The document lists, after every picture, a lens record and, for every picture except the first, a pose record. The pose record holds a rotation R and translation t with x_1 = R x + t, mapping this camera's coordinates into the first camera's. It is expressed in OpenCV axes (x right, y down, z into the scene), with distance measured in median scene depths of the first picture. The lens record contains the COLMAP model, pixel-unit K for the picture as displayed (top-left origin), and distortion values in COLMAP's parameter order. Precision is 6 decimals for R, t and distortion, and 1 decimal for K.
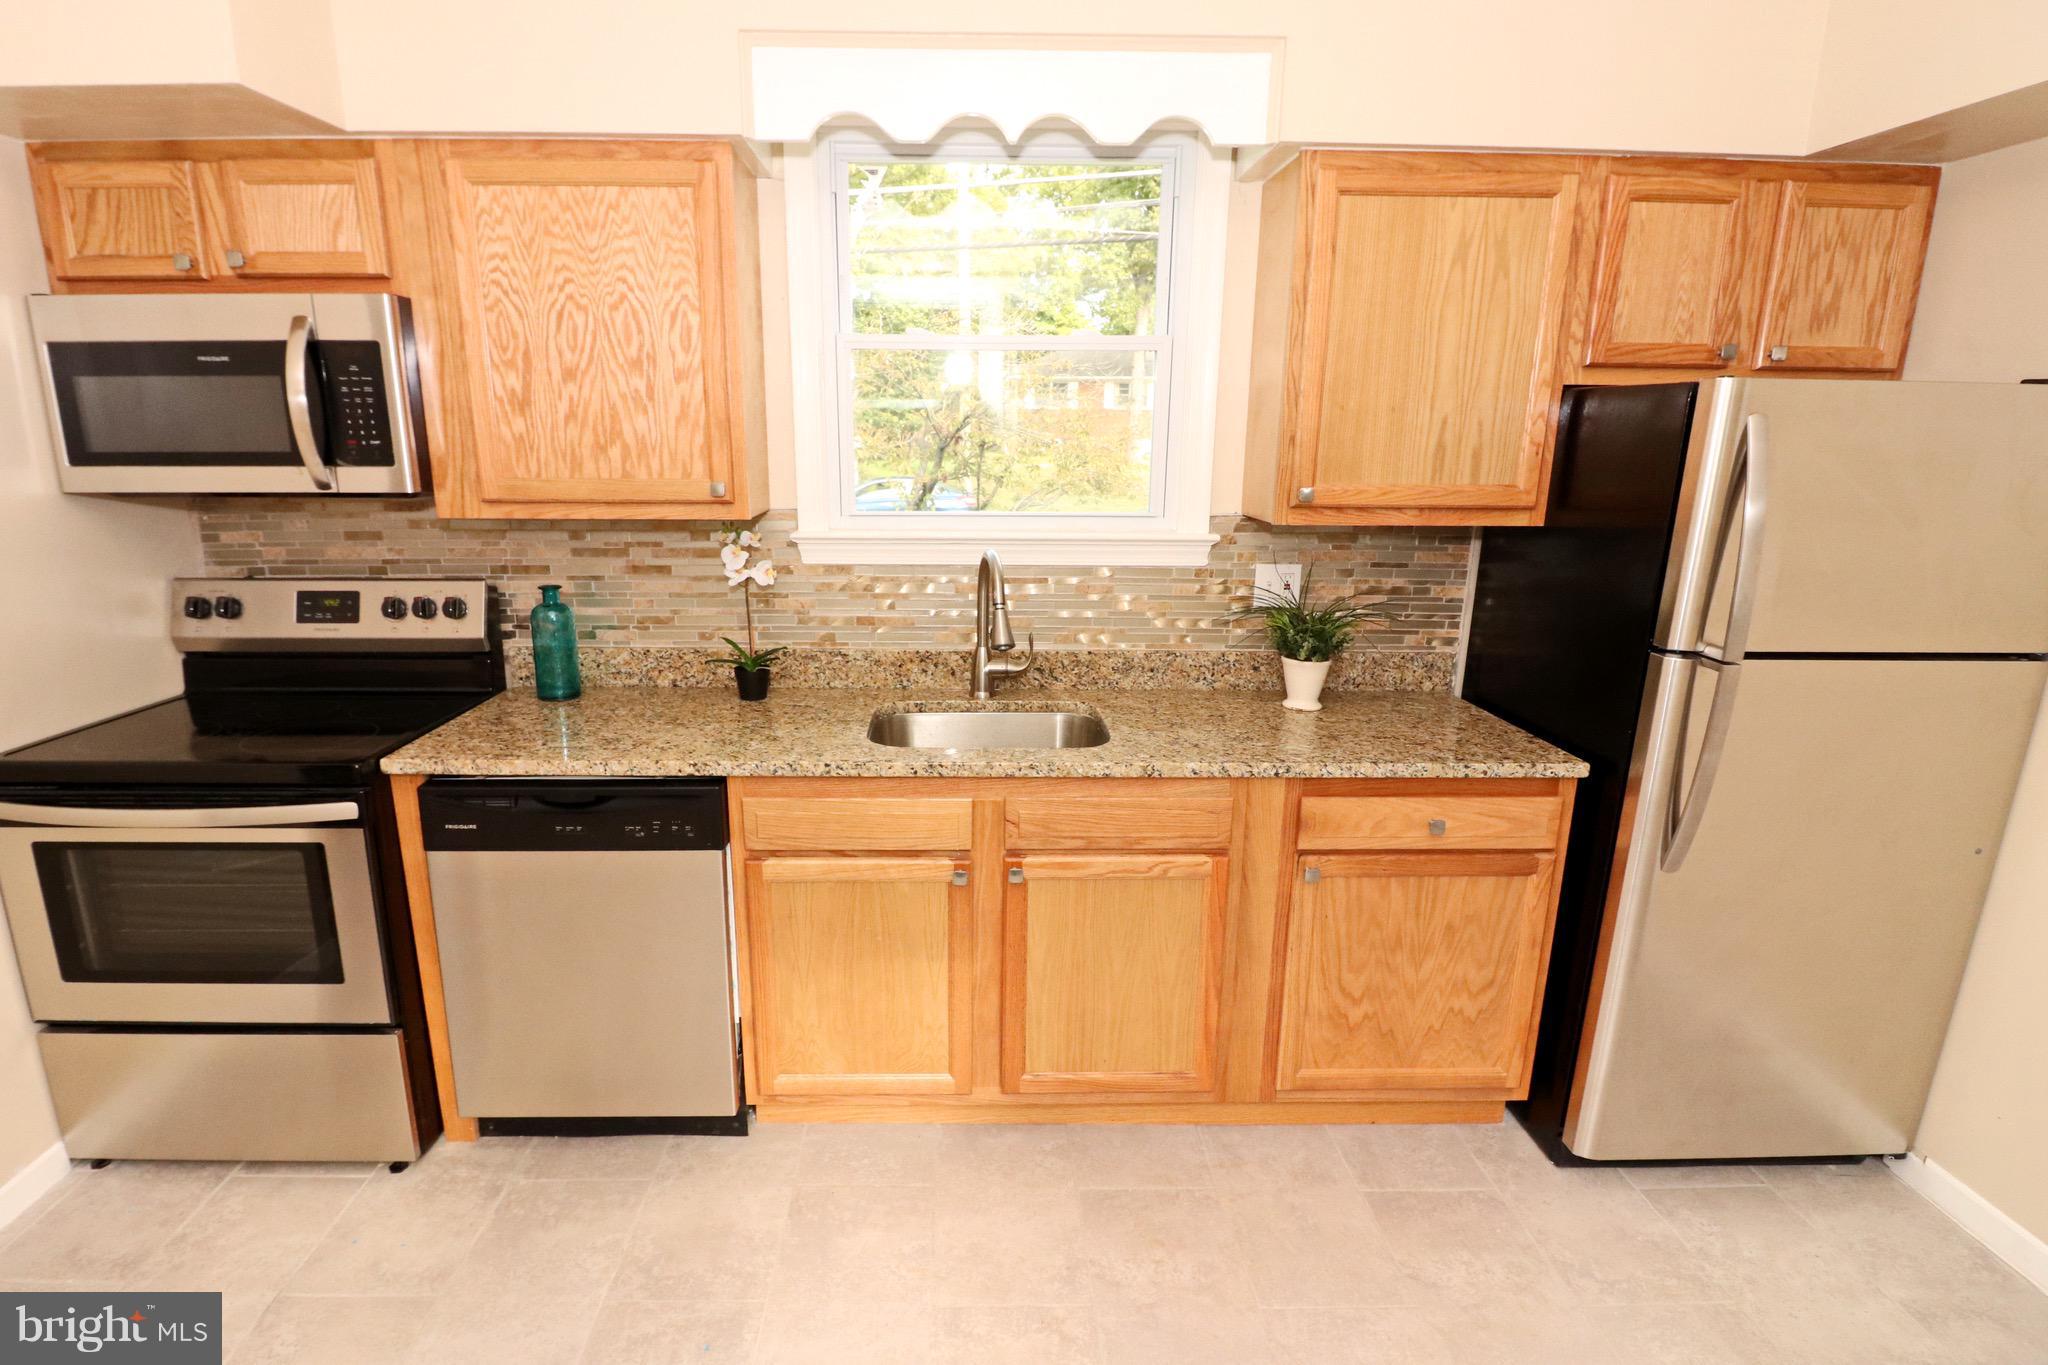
lens RADIAL K [[1014.1, 0, 973.8], [0, 1014.1, 693.5], [0, 0, 1]] dist [-0.004189, -0.001094]
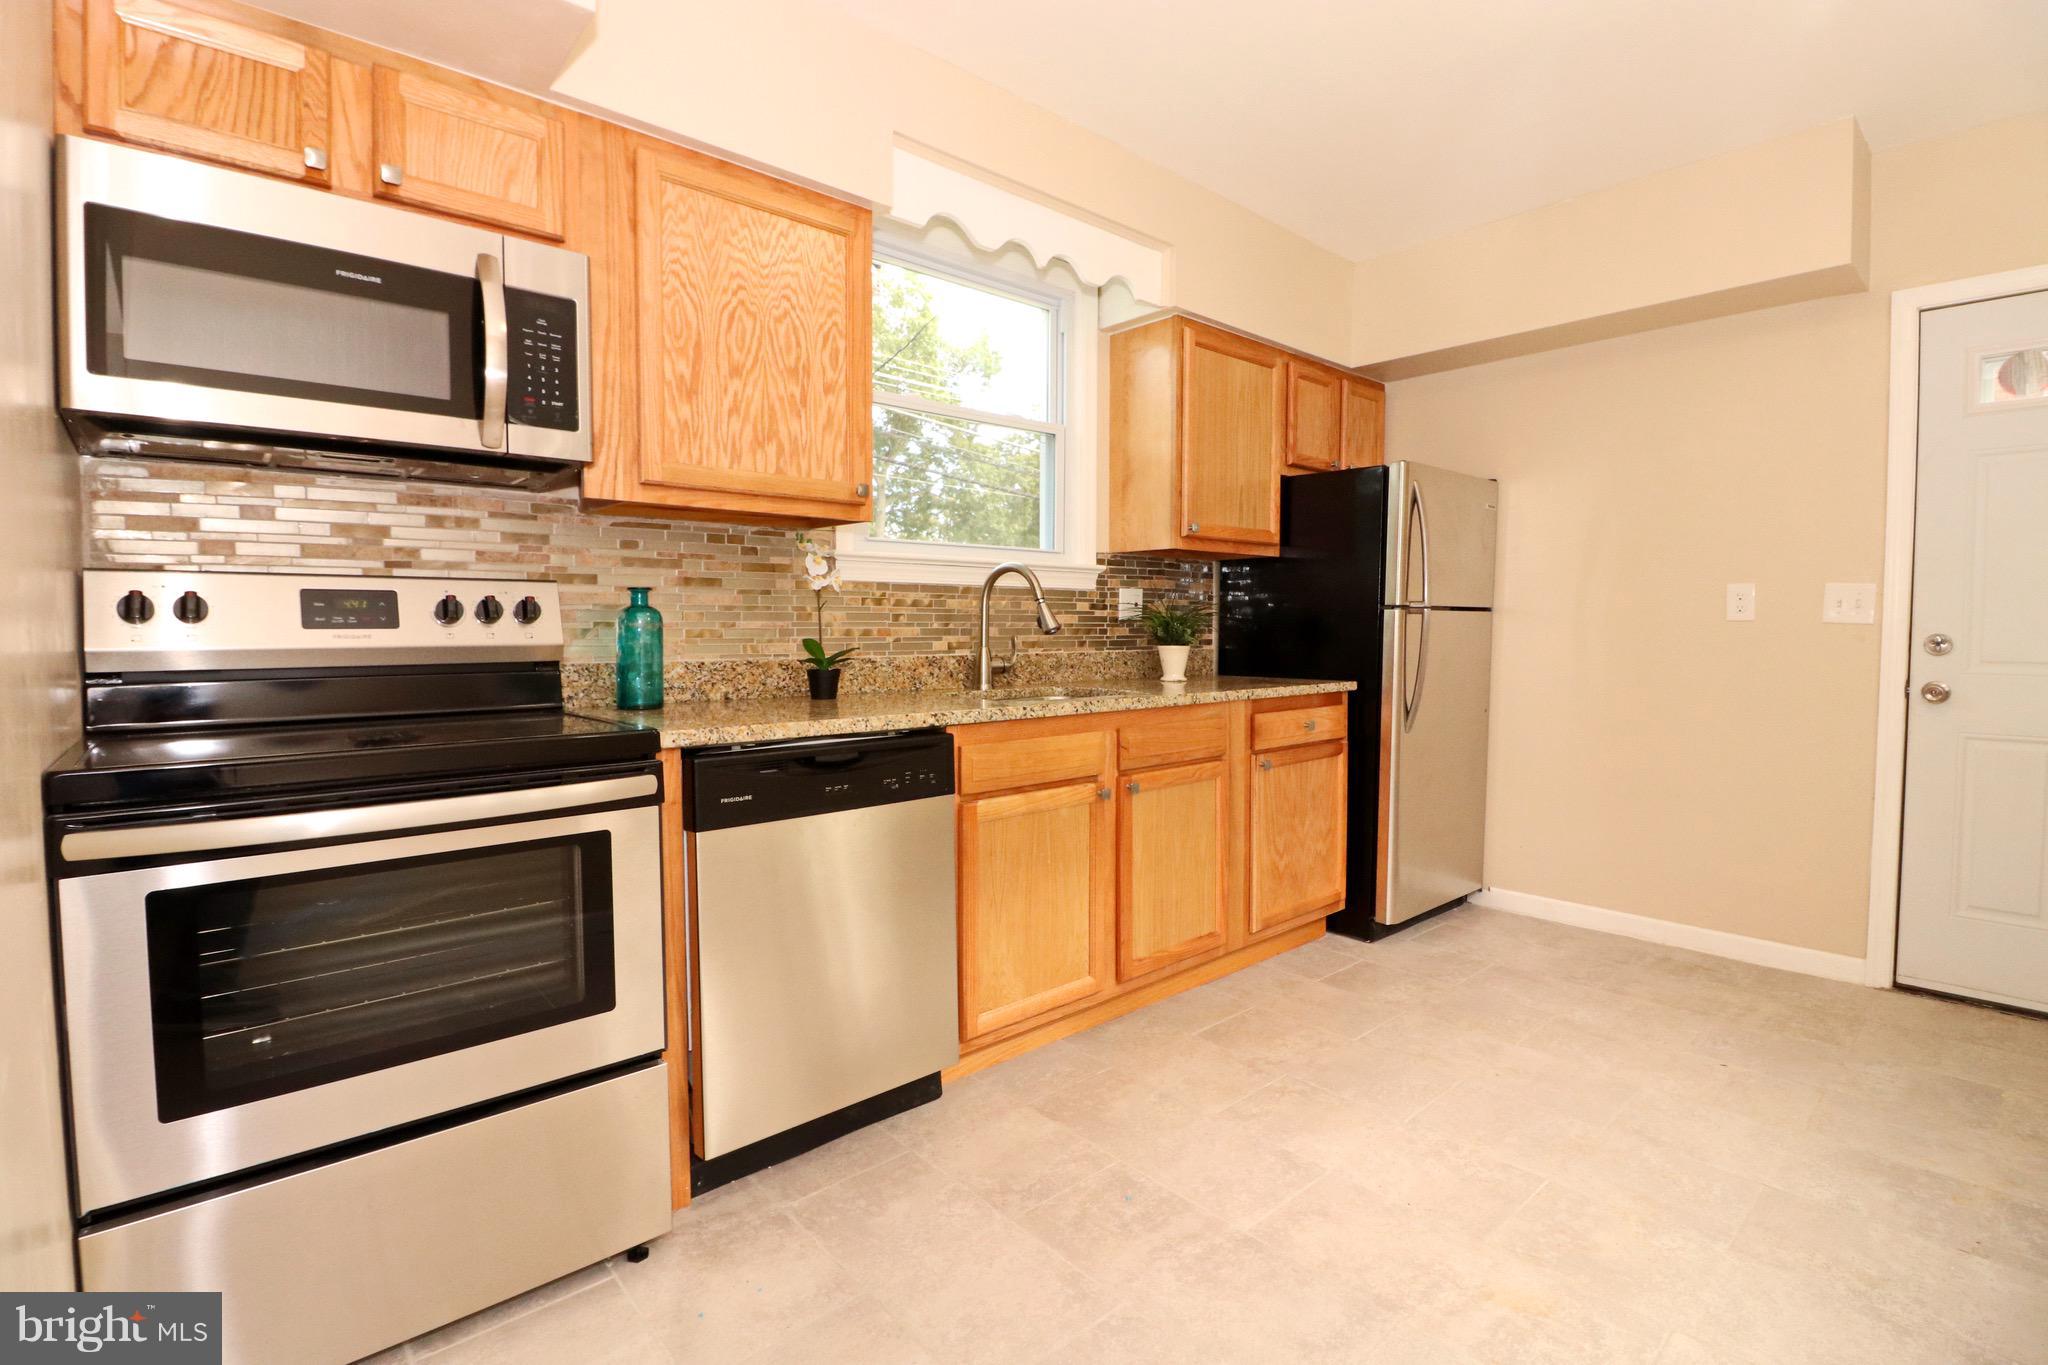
lens RADIAL K [[949.8, 0, 1015.1], [0, 949.8, 672.4], [0, 0, 1]] dist [-0.004425, -0.001368]
pose [[0.760605, -0.038026, 0.648101, -0.831717], [0.162953, 0.977507, -0.133886, 0.167765], [-0.628432, 0.207444, 0.749693, 0.149721]]
